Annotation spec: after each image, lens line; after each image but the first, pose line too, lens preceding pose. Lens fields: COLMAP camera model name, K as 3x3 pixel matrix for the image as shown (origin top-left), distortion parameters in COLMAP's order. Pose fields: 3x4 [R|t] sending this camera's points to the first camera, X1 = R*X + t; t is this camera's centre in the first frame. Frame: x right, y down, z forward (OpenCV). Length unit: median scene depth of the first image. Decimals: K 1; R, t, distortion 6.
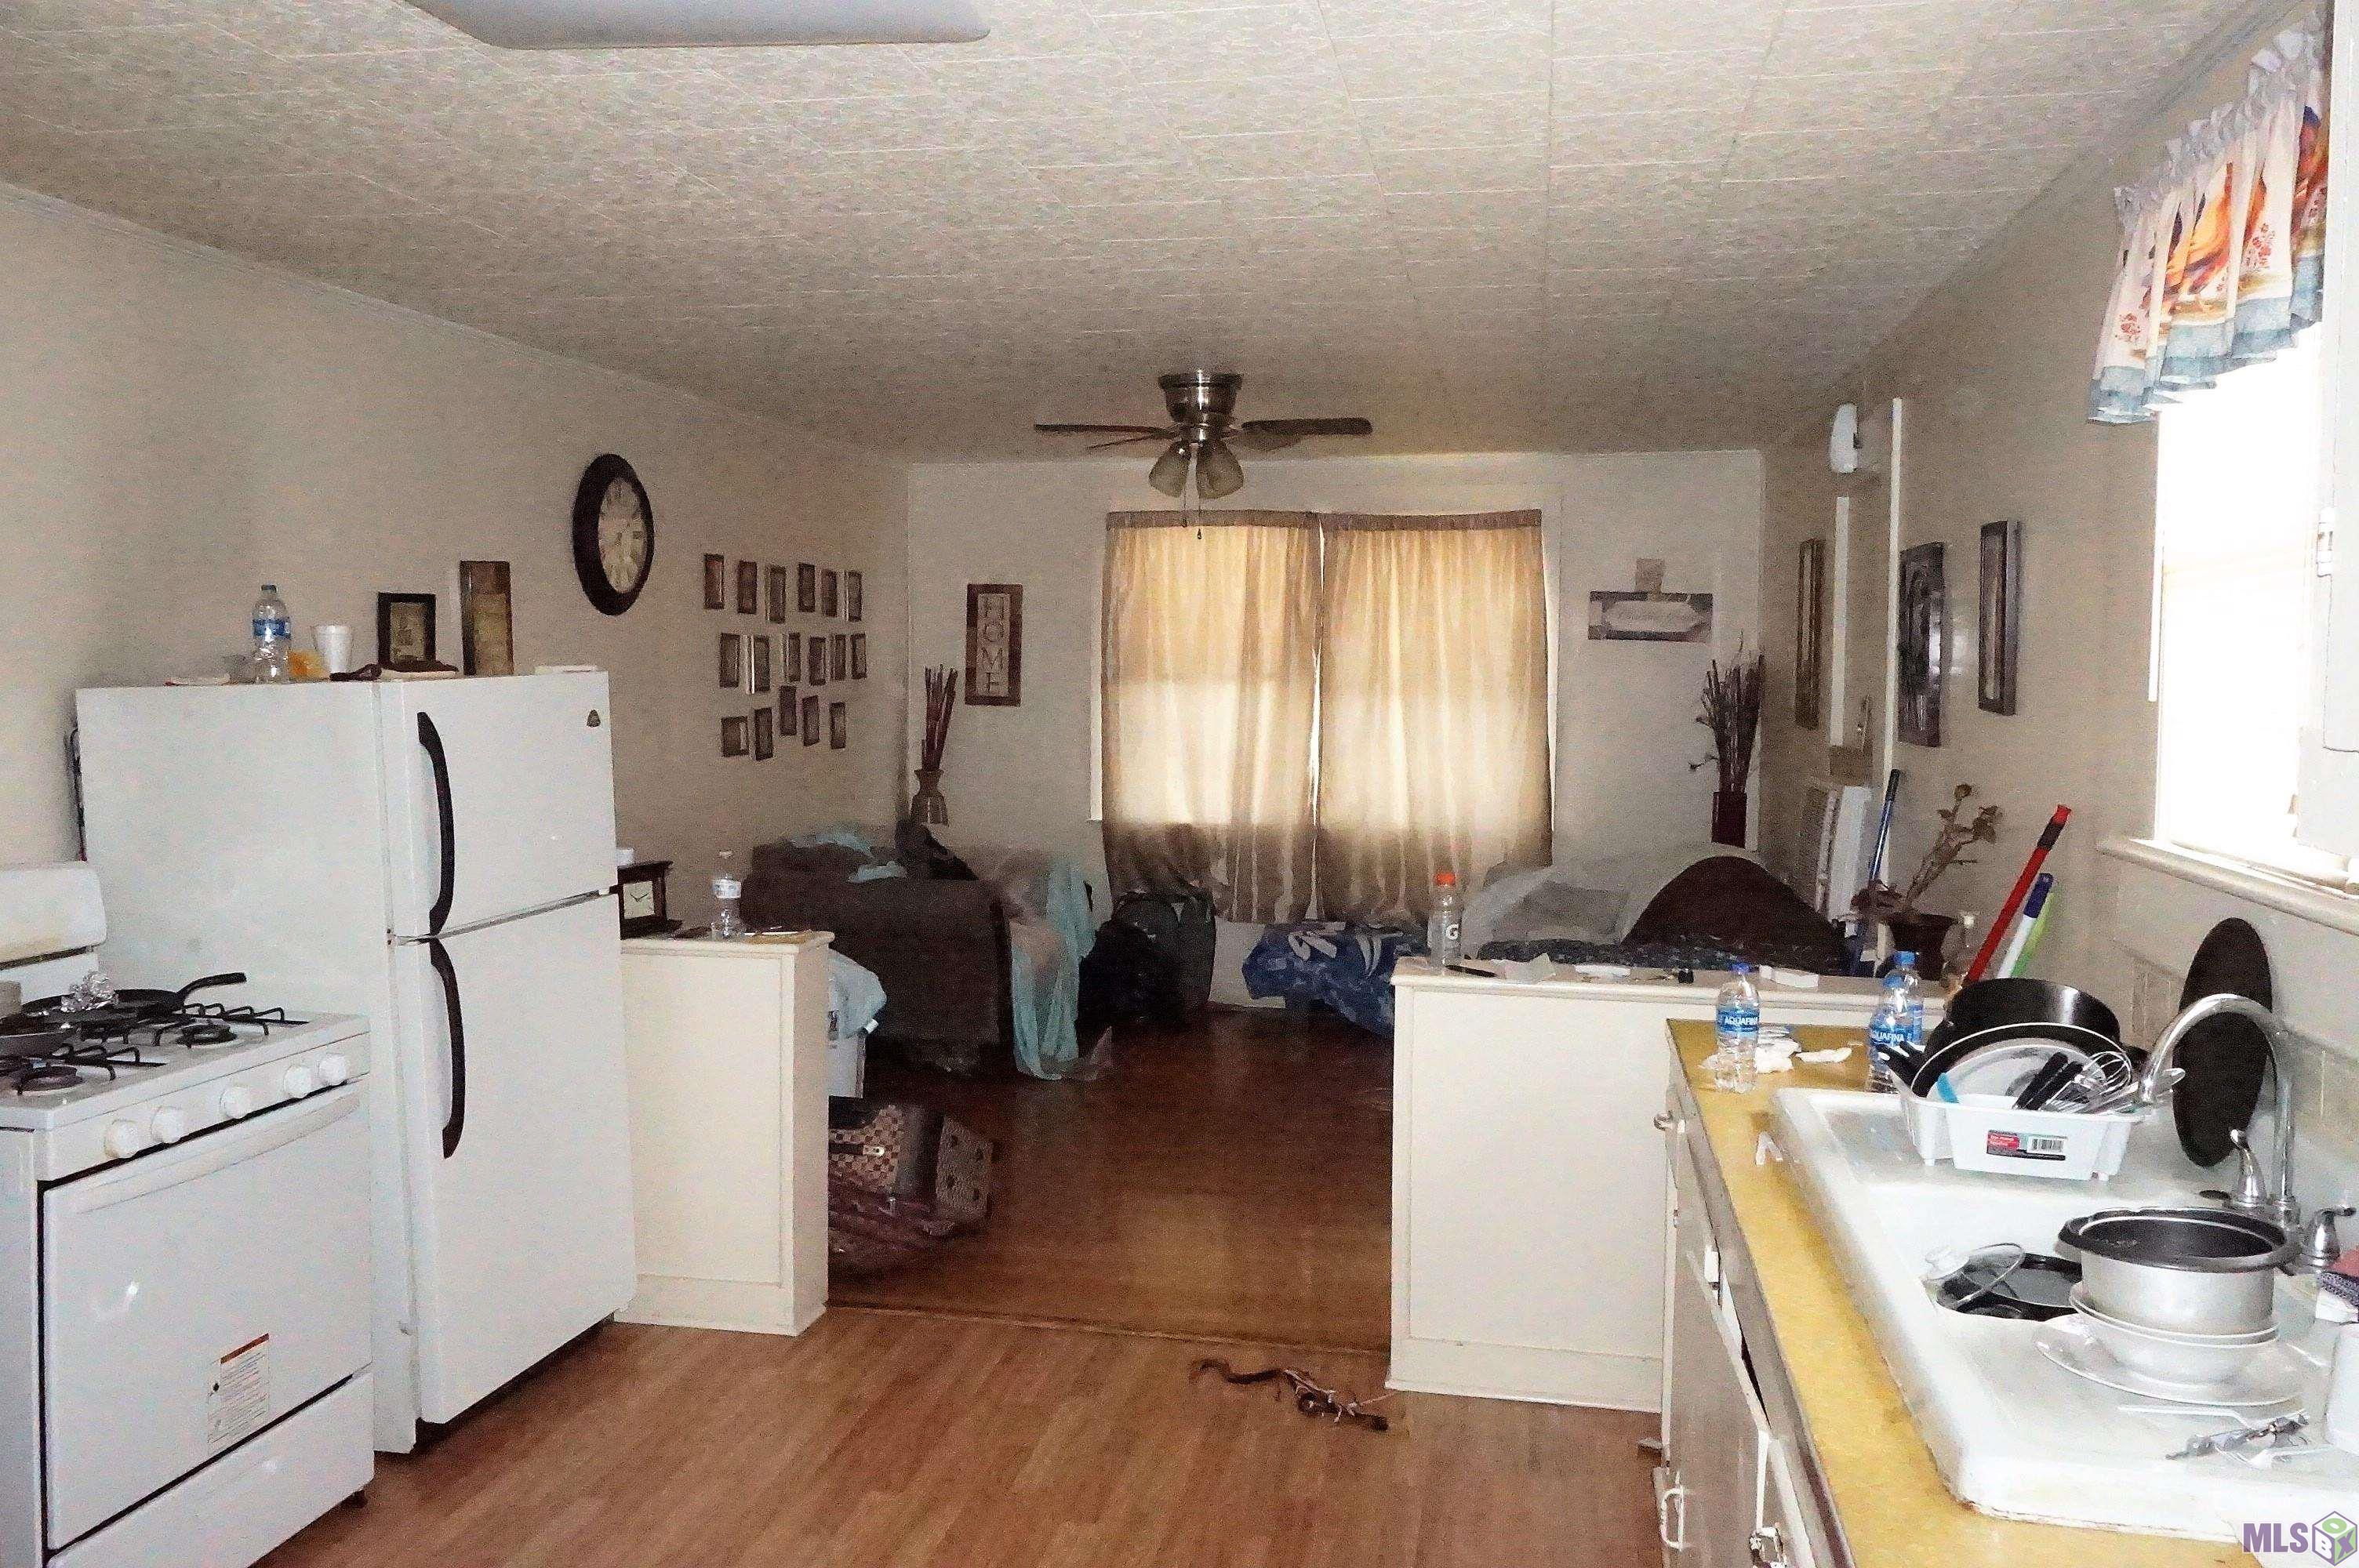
lens RADIAL K [[1918.3, 0, 1184.6], [0, 1918.3, 775.8], [0, 0, 1]] dist [0.069686, 0.001991]
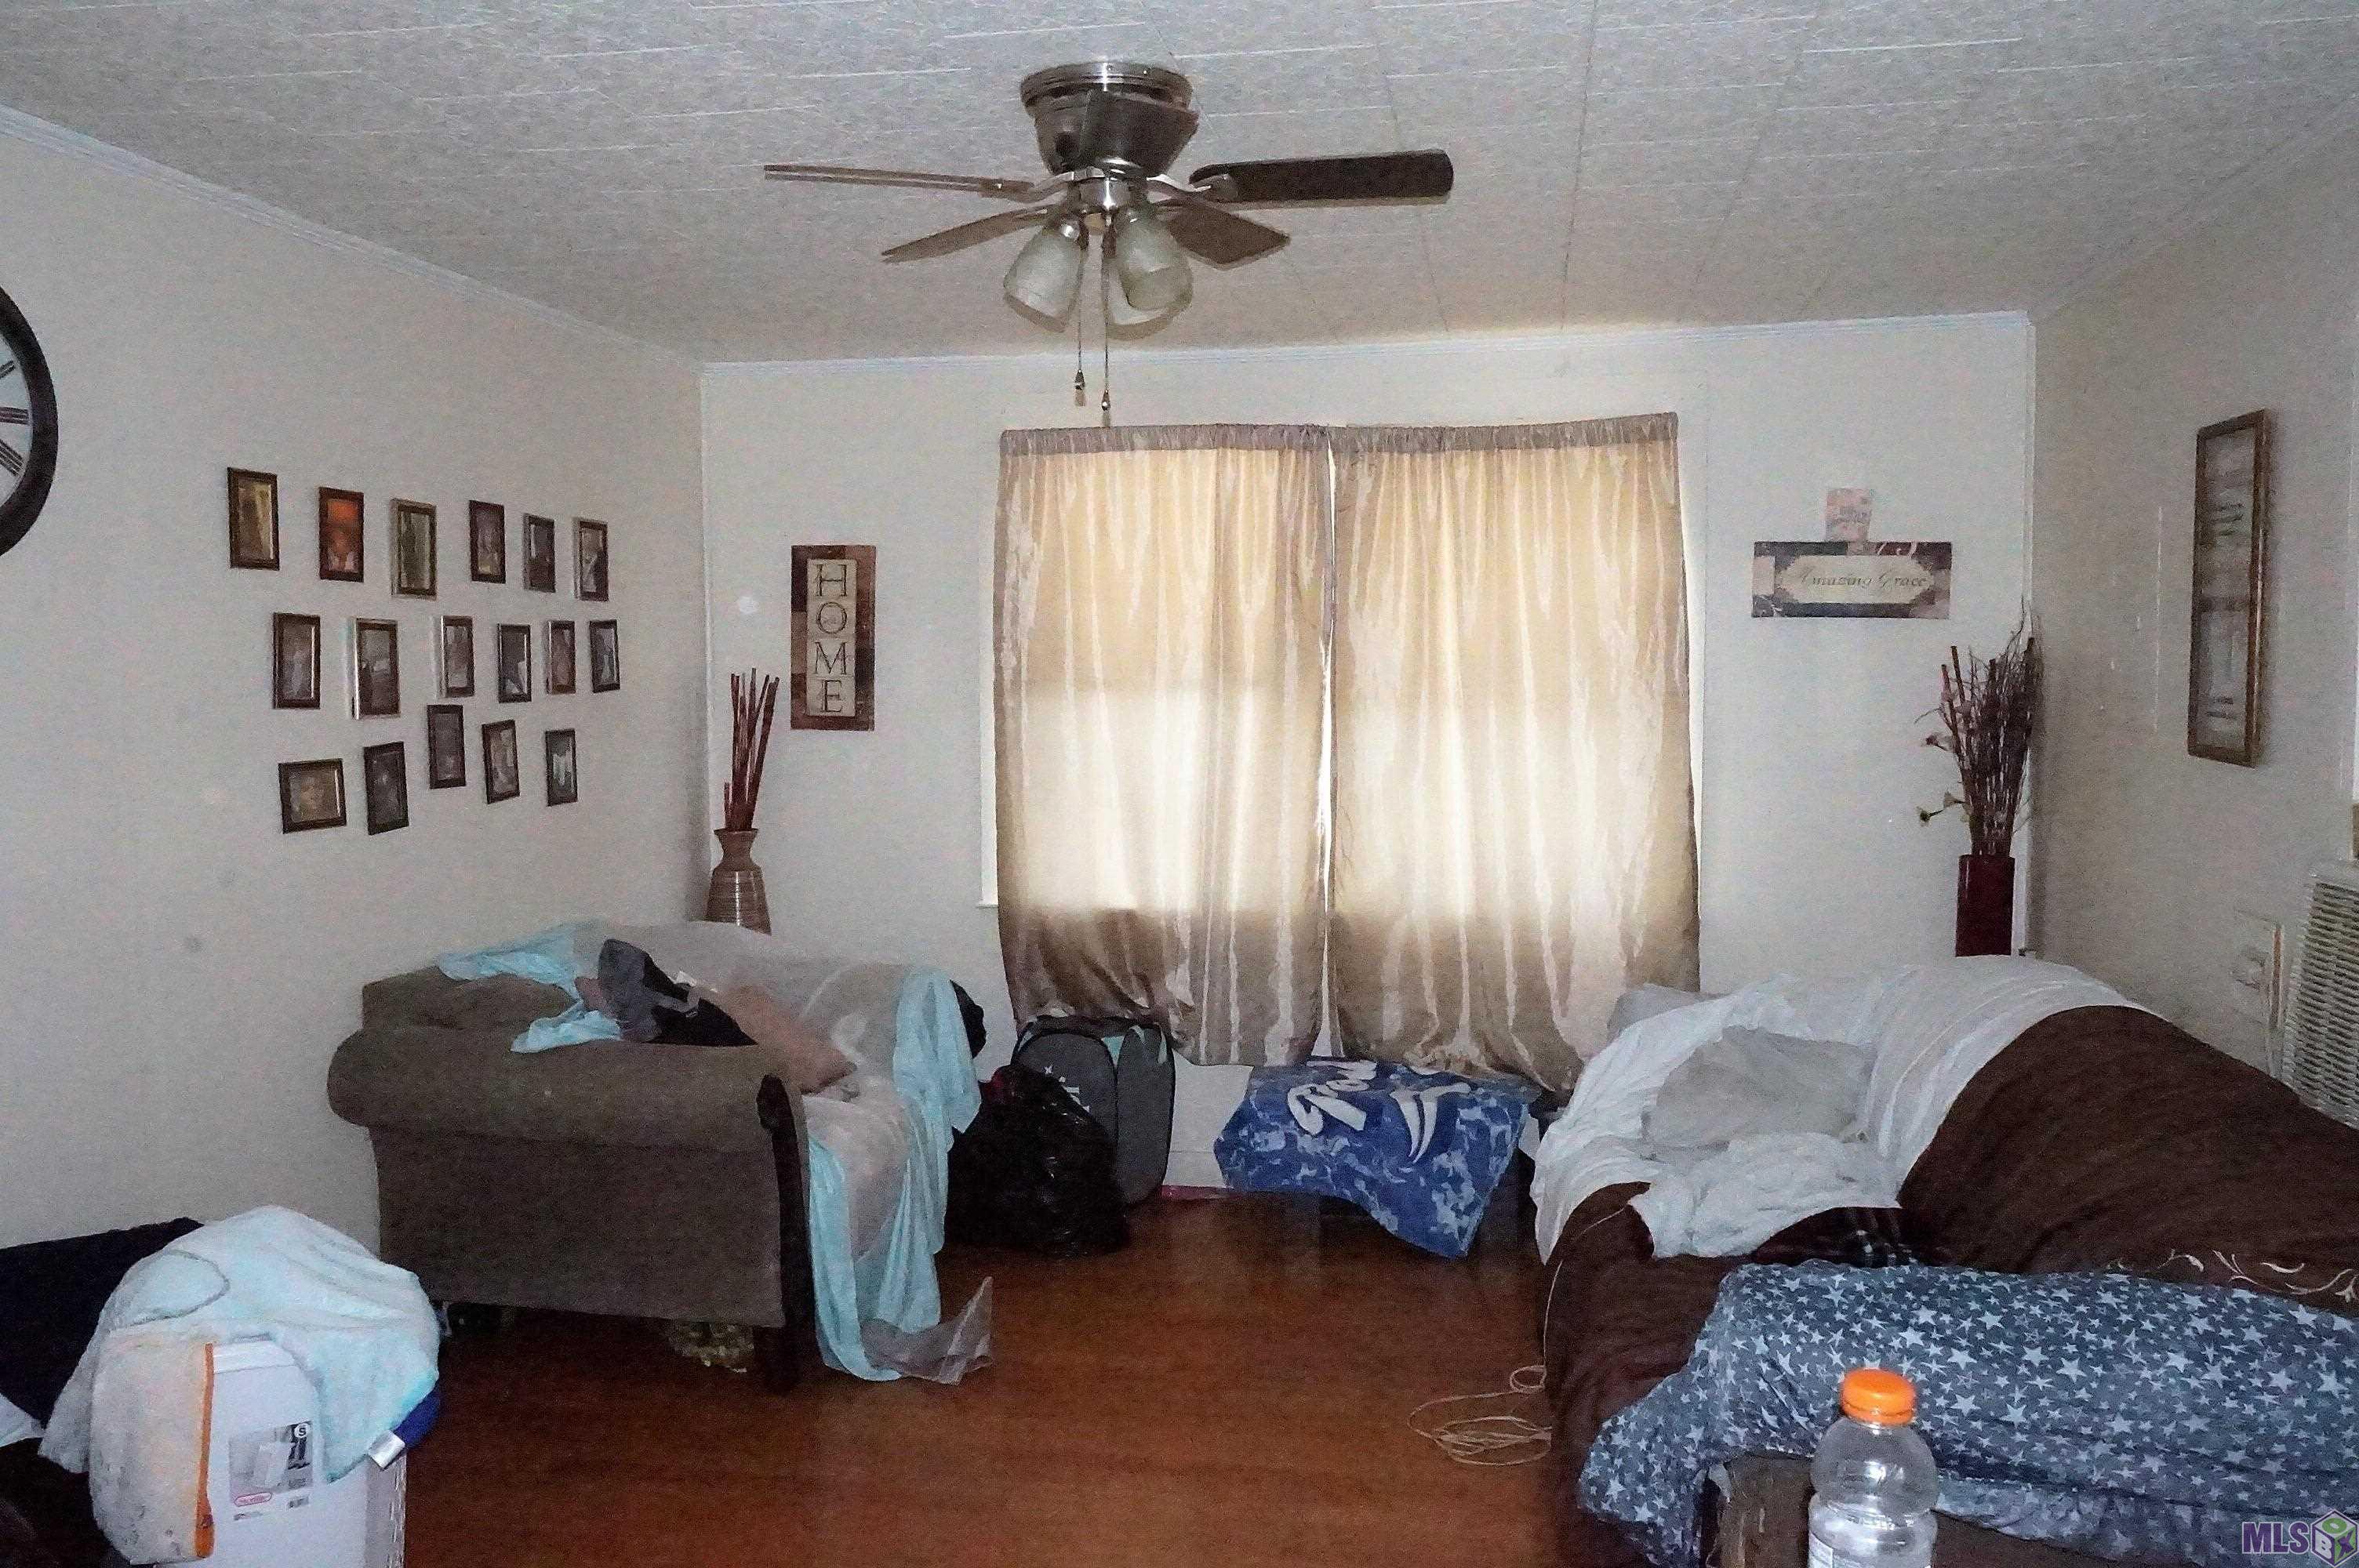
lens RADIAL K [[1918.3, 0, 1175.7], [0, 1918.3, 794.5], [0, 0, 1]] dist [0.069686, 0.001991]
pose [[0.999939, -0.011023, 0.001163, 0.017311], [0.011016, 0.999925, 0.005342, -0.017783], [-0.001222, -0.005329, 0.999985, 0.361112]]
